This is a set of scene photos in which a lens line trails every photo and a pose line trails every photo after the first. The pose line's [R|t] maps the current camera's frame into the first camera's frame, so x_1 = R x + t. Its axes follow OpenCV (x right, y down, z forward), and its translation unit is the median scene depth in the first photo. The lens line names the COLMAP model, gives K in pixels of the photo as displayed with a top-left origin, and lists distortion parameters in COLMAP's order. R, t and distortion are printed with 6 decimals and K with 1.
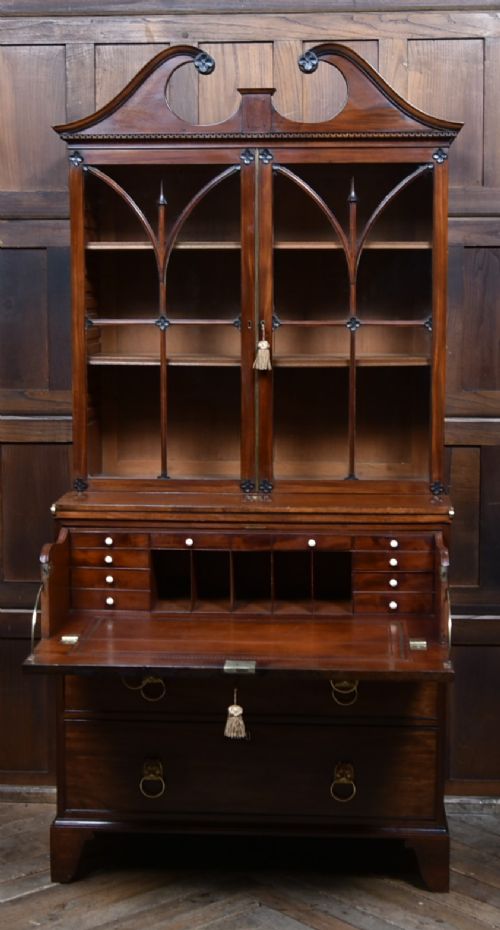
lens RADIAL K [[1428.2, 0, 261.6], [0, 1428.2, 431.9], [0, 0, 1]] dist [-0.046647, 0.000000]
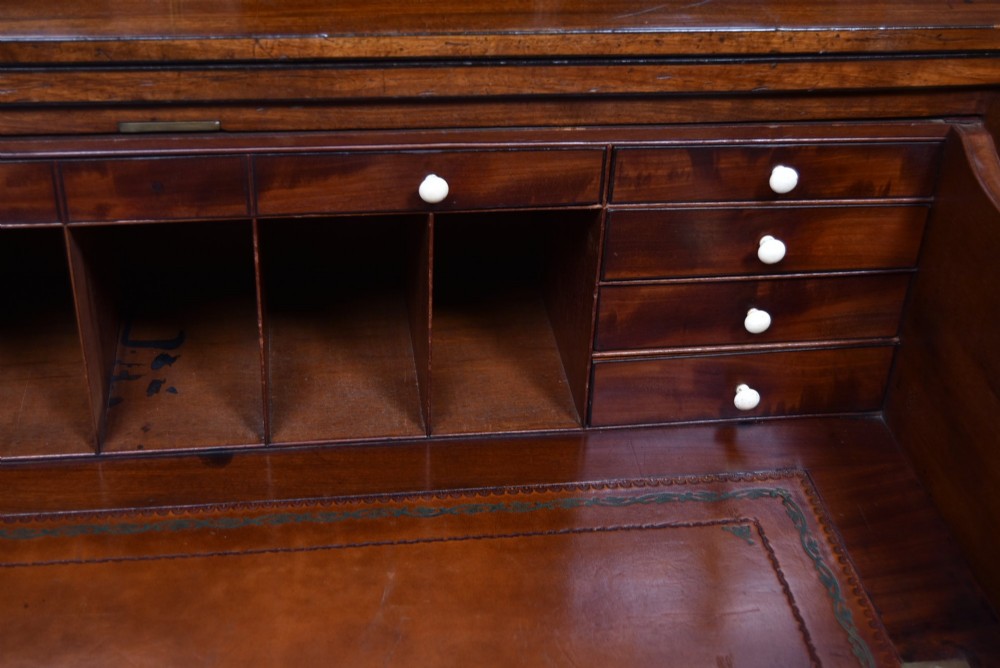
lens RADIAL K [[1322.2, 0, 497.8], [0, 1322.2, 282.7], [0, 0, 1]] dist [-0.019632, 0.000000]
pose [[0.979851, -0.068053, 0.187777, 0.004945], [-0.019475, 0.903129, 0.428928, 0.001668], [-0.198777, -0.423942, 0.883607, 0.780464]]
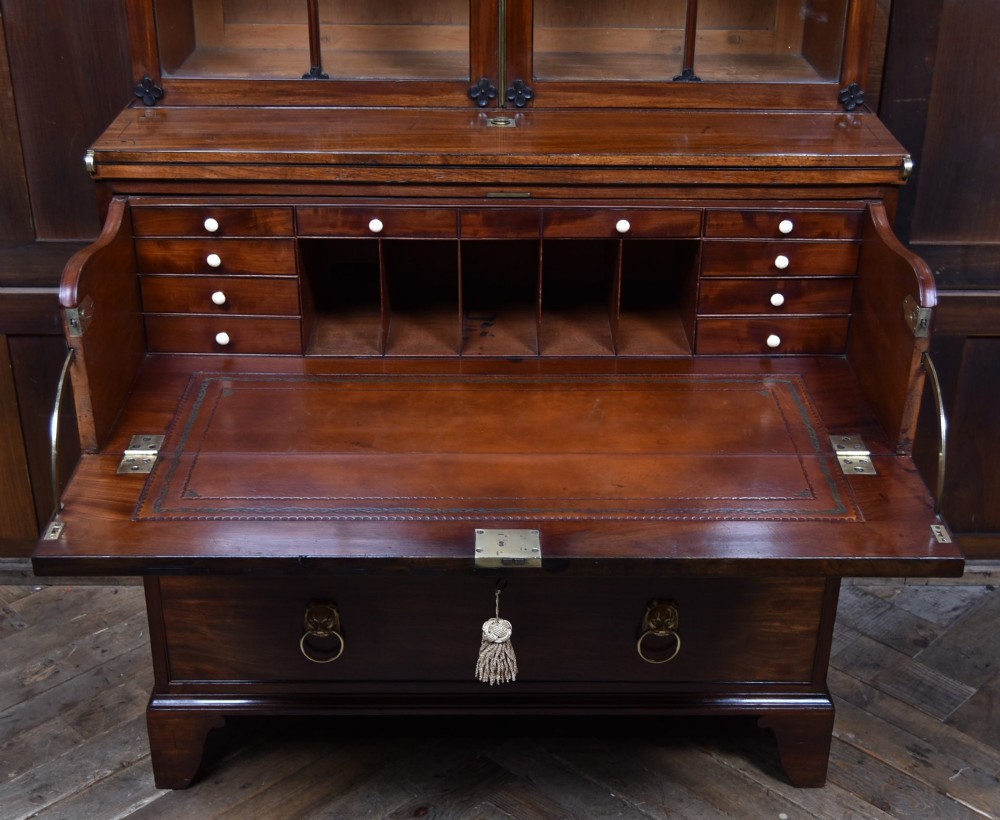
lens RADIAL K [[1448.9, 0, 519.5], [0, 1448.9, 454.3], [0, 0, 1]] dist [-0.009955, 0.000000]
pose [[0.997013, -0.025451, 0.072925, -0.038434], [-0.003112, 0.930149, 0.367168, -0.032758], [-0.077176, -0.366298, 0.927292, 0.486345]]
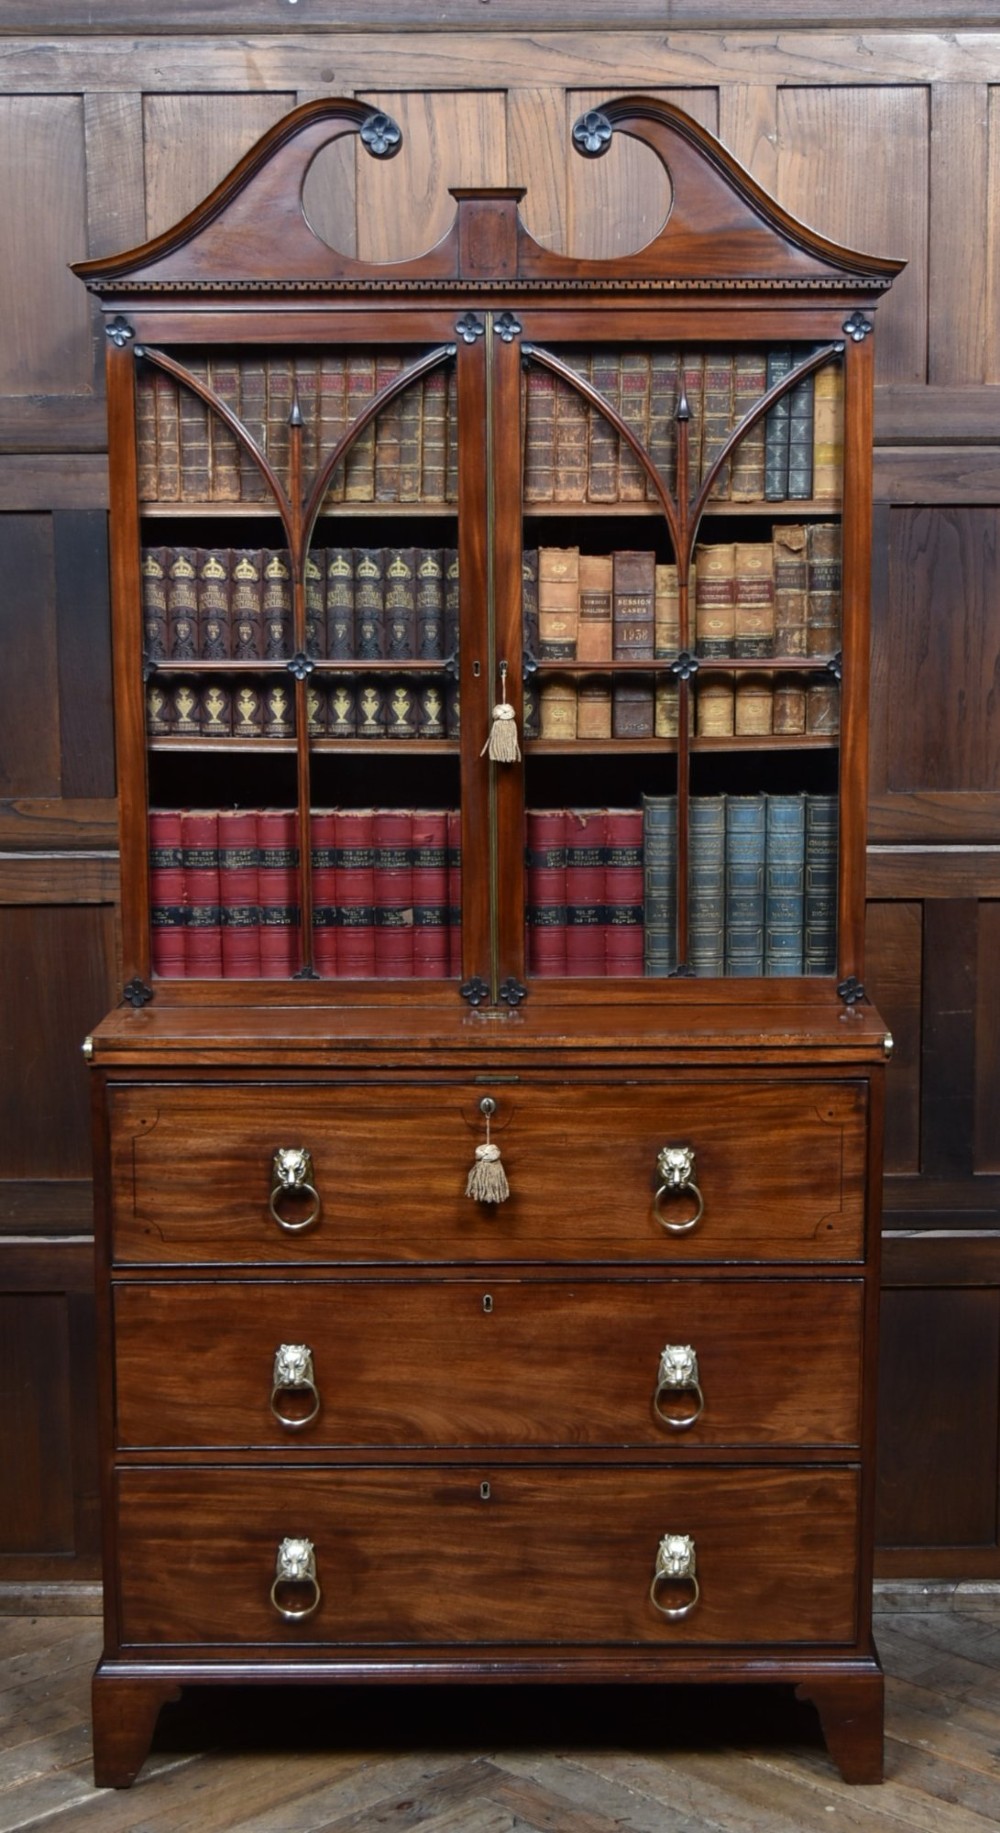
lens RADIAL K [[2663.2, 0, 565.7], [0, 2663.2, 953.1], [0, 0, 1]] dist [-0.018631, 0.000000]
pose [[0.998089, -0.014201, 0.060144, -0.034759], [0.011270, 0.998745, 0.048792, -0.021325], [-0.060761, -0.048020, 0.996997, 0.068924]]
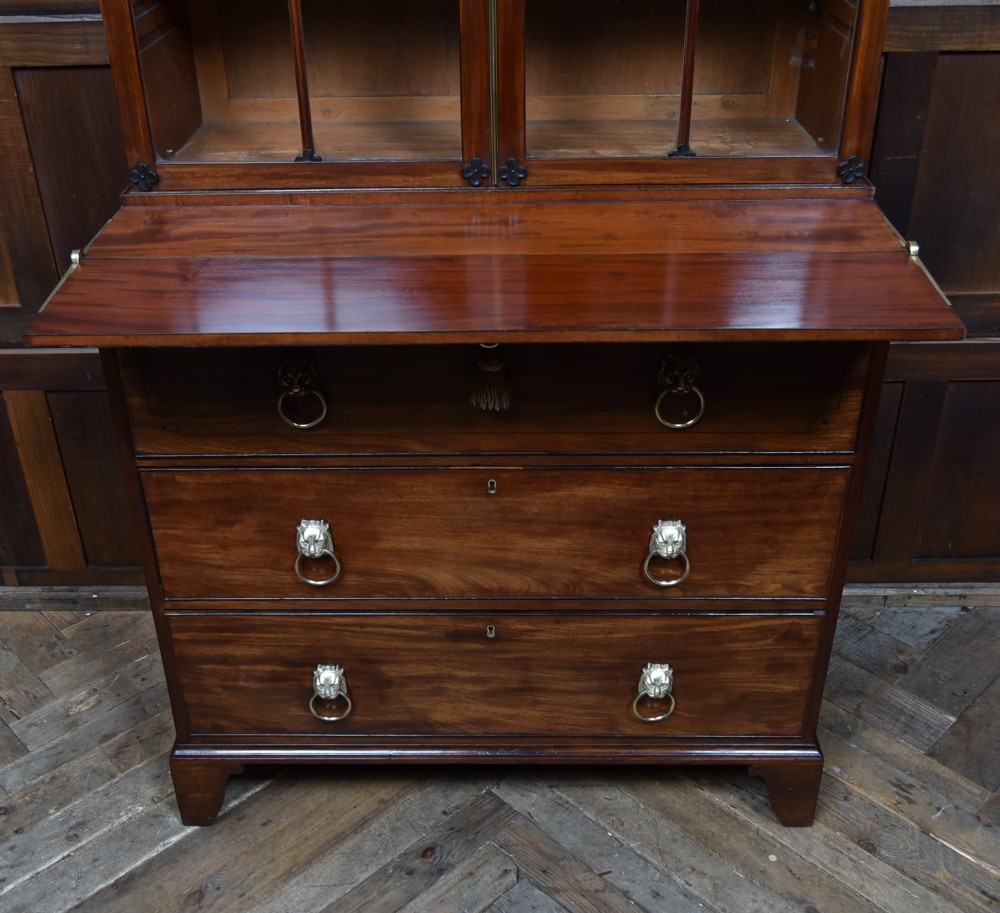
lens RADIAL K [[1173.4, 0, 490.1], [0, 1173.4, 479.9], [0, 0, 1]] dist [-0.015092, 0.000000]
pose [[0.998948, -0.036792, 0.027364, -0.020451], [0.021607, 0.904086, 0.426803, -0.041845], [-0.040442, -0.425763, 0.903930, 0.593351]]
